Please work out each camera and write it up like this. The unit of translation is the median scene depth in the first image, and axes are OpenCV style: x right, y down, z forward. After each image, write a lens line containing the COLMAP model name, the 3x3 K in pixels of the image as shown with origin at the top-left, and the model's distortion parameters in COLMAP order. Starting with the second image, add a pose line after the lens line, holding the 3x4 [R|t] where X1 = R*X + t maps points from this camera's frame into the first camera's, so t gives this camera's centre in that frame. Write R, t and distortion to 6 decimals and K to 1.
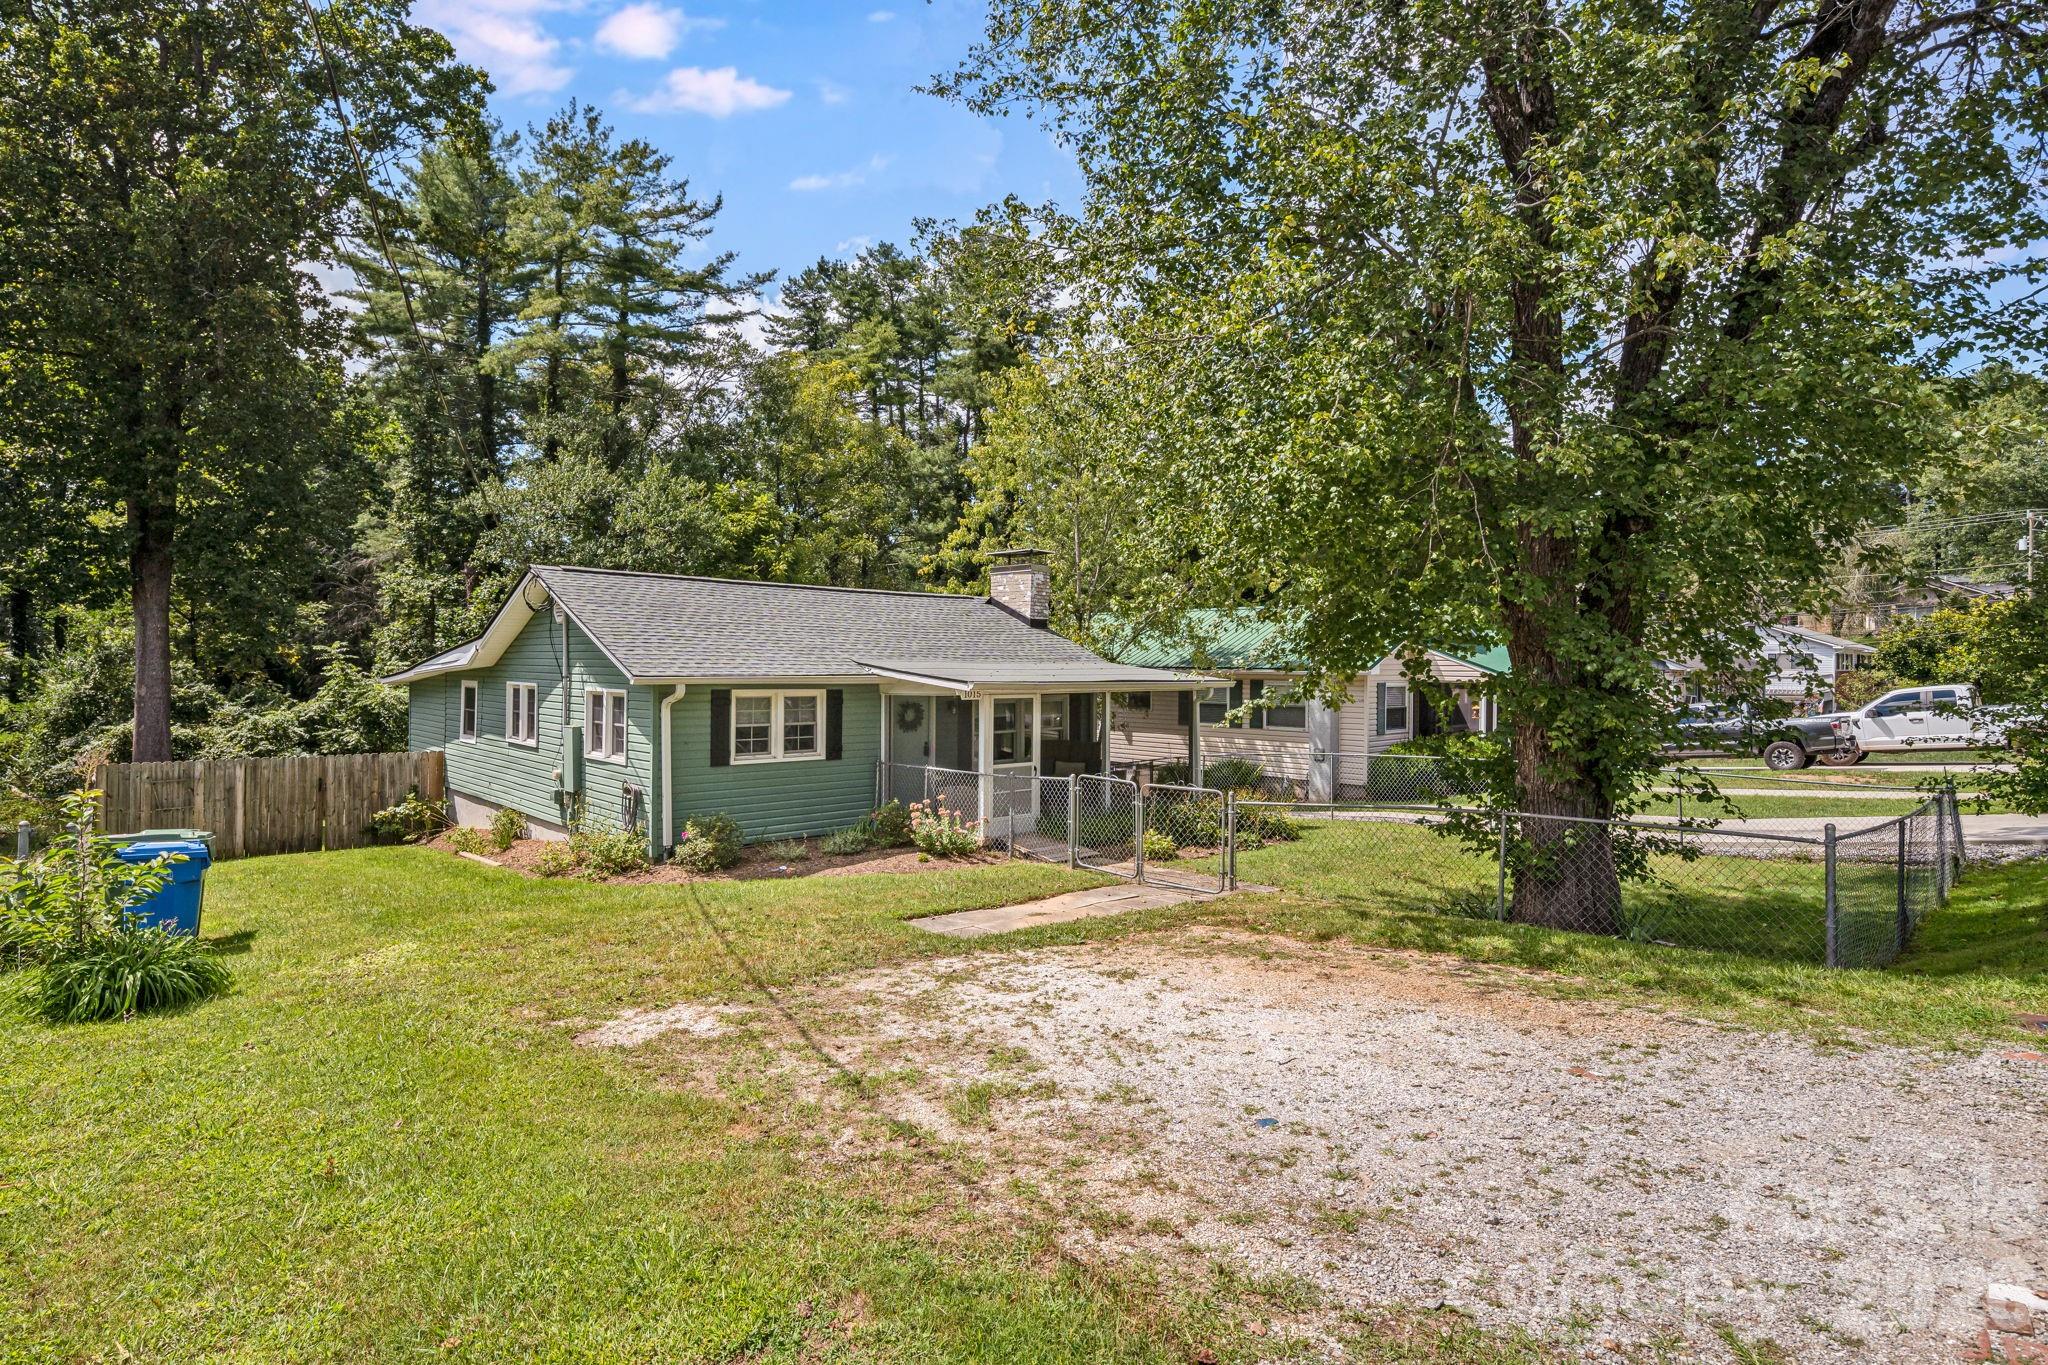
lens RADIAL K [[968.9, 0, 1015.9], [0, 968.9, 665.7], [0, 0, 1]] dist [-0.000353, 0.000206]
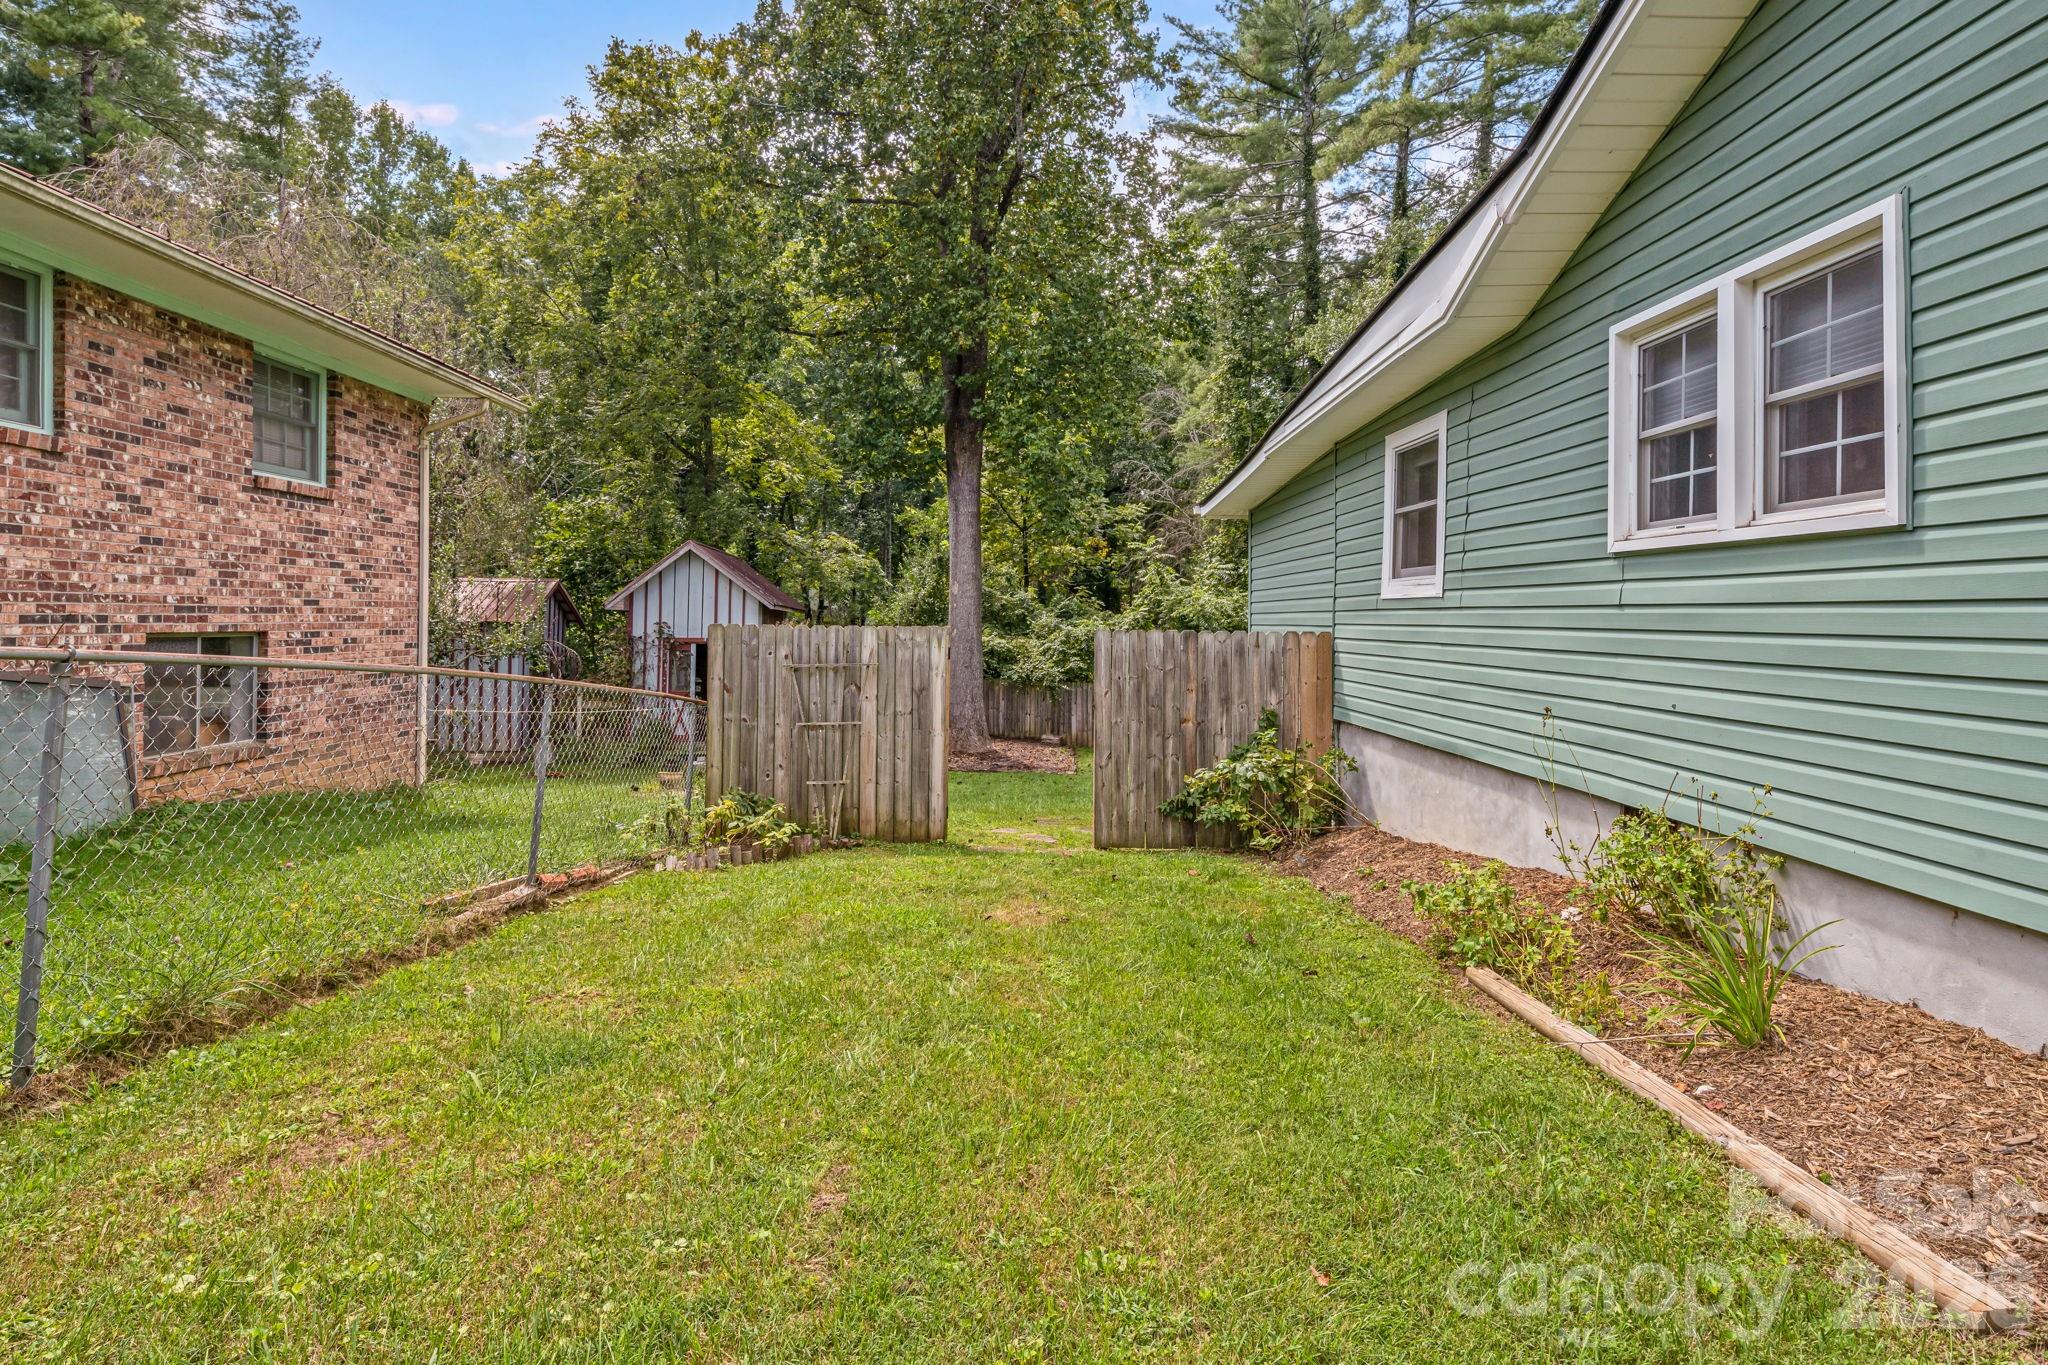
lens RADIAL K [[968.9, 0, 1015.9], [0, 968.9, 665.7], [0, 0, 1]] dist [-0.000353, 0.000206]
pose [[0.720073, 0.022635, -0.693529, -0.267321], [0.006347, 0.999211, 0.039202, 0.056033], [0.693870, -0.032630, 0.719361, 0.406638]]
